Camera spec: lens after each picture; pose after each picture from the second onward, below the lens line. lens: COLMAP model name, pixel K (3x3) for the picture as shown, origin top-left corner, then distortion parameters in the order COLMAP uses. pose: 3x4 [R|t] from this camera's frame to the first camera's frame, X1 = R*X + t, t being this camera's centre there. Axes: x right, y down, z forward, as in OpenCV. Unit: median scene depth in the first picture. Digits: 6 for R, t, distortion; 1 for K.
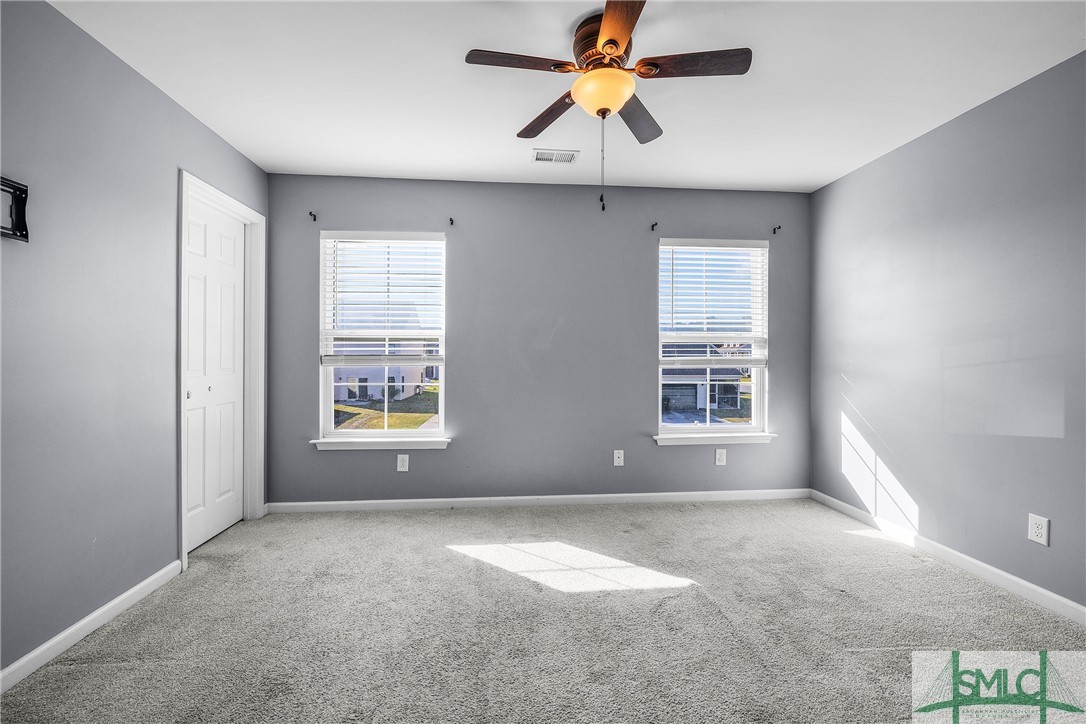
lens RADIAL K [[470.3, 0, 548.7], [0, 470.3, 354.7], [0, 0, 1]] dist [0.002252, -0.000233]
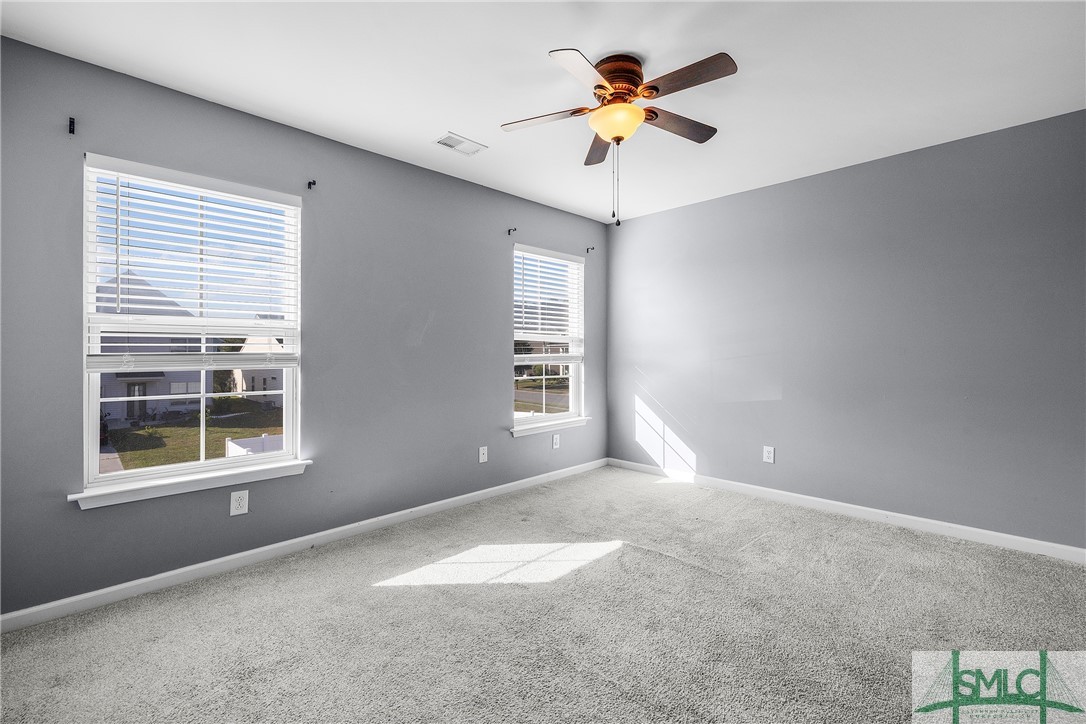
lens RADIAL K [[470.3, 0, 575.0], [0, 470.3, 353.0], [0, 0, 1]] dist [0.002252, -0.000233]
pose [[0.757486, -0.003887, 0.652840, -0.404957], [0.001640, 0.999990, 0.004051, -0.002783], [-0.652850, -0.001998, 0.757485, 0.118151]]
